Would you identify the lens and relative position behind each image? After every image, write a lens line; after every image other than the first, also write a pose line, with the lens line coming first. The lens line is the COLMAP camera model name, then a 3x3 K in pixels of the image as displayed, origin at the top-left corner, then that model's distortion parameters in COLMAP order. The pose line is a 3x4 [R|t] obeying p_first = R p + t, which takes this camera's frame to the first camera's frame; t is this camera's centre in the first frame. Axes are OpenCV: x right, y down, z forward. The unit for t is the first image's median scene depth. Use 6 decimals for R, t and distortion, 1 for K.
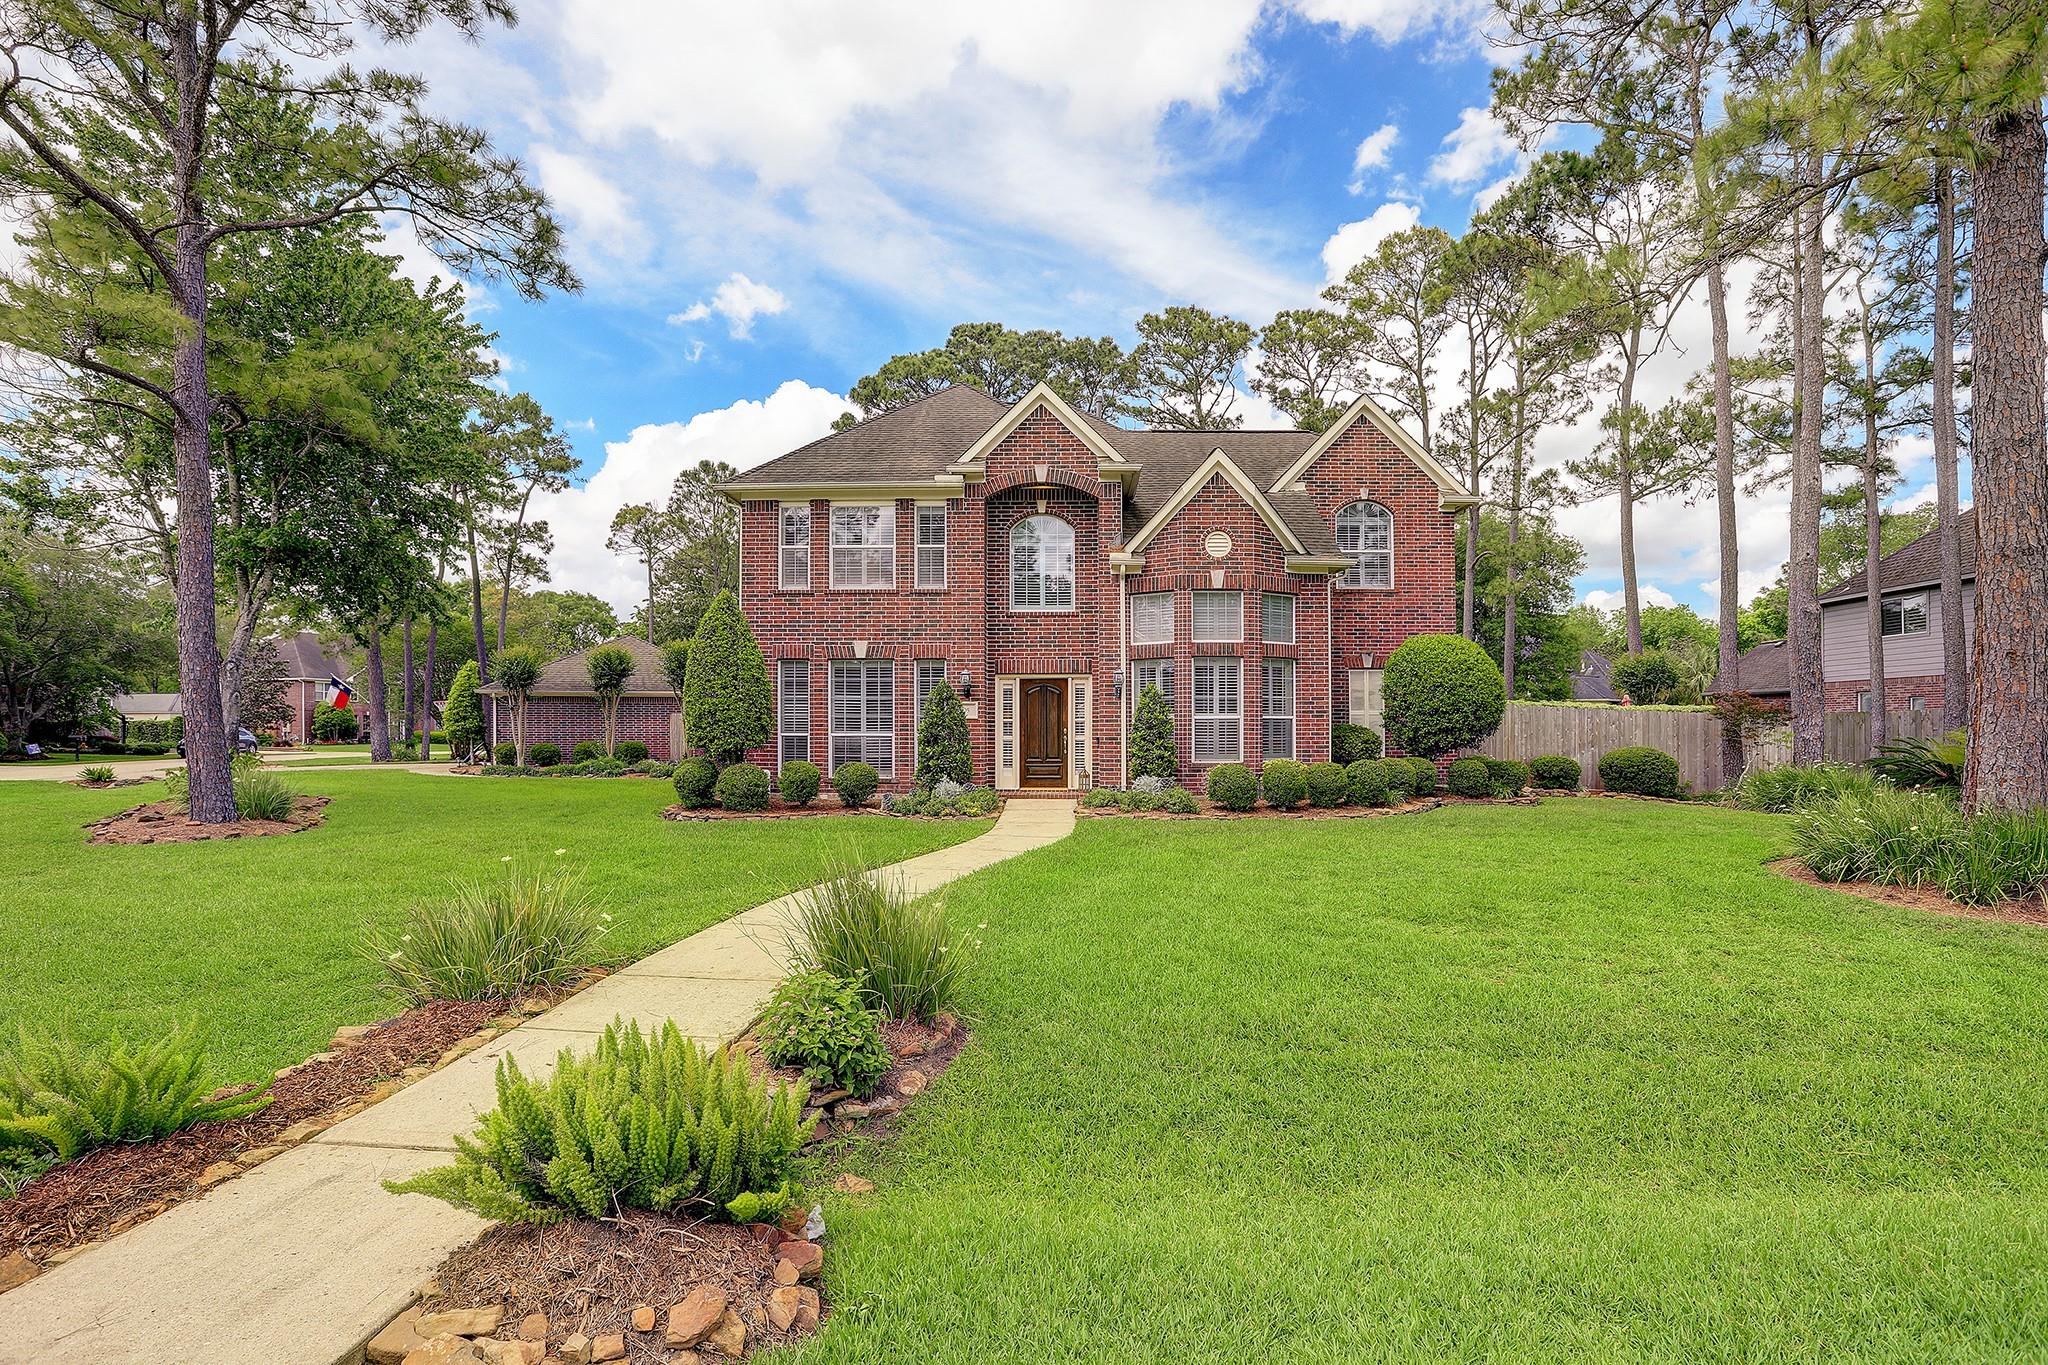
lens RADIAL K [[1021.9, 0, 1021.4], [0, 1021.9, 694.5], [0, 0, 1]] dist [-0.053531, 0.020556]
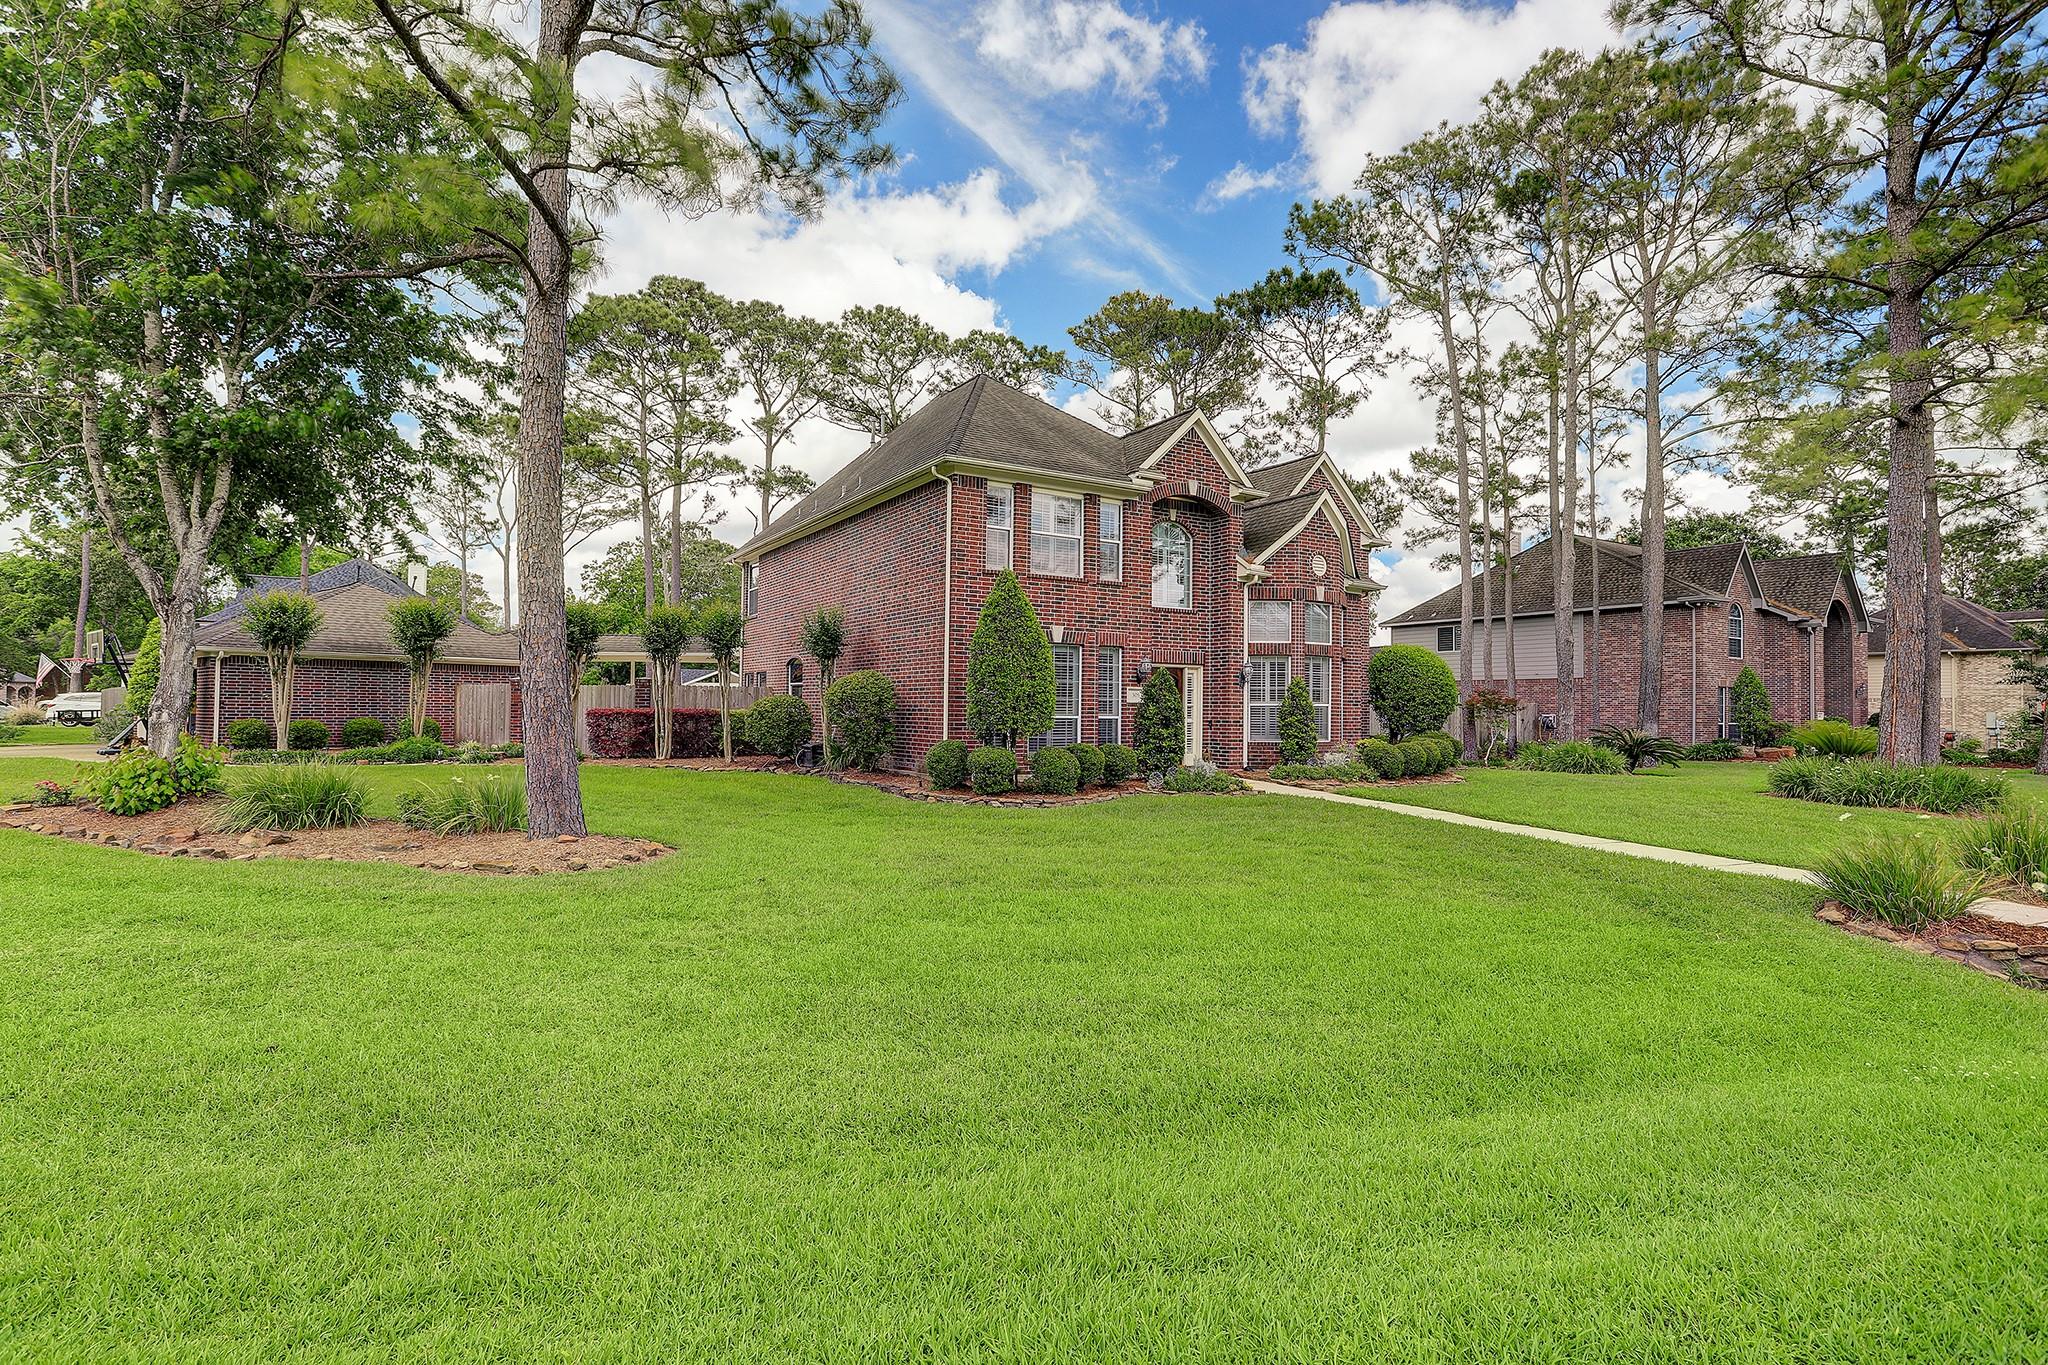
lens RADIAL K [[1021.9, 0, 1022.8], [0, 1021.9, 684.4], [0, 0, 1]] dist [-0.053531, 0.020556]
pose [[0.846657, 0.026571, 0.531475, -0.736390], [-0.030233, 0.999541, -0.001810, 0.010273], [-0.531279, -0.014536, 0.847072, 0.134819]]
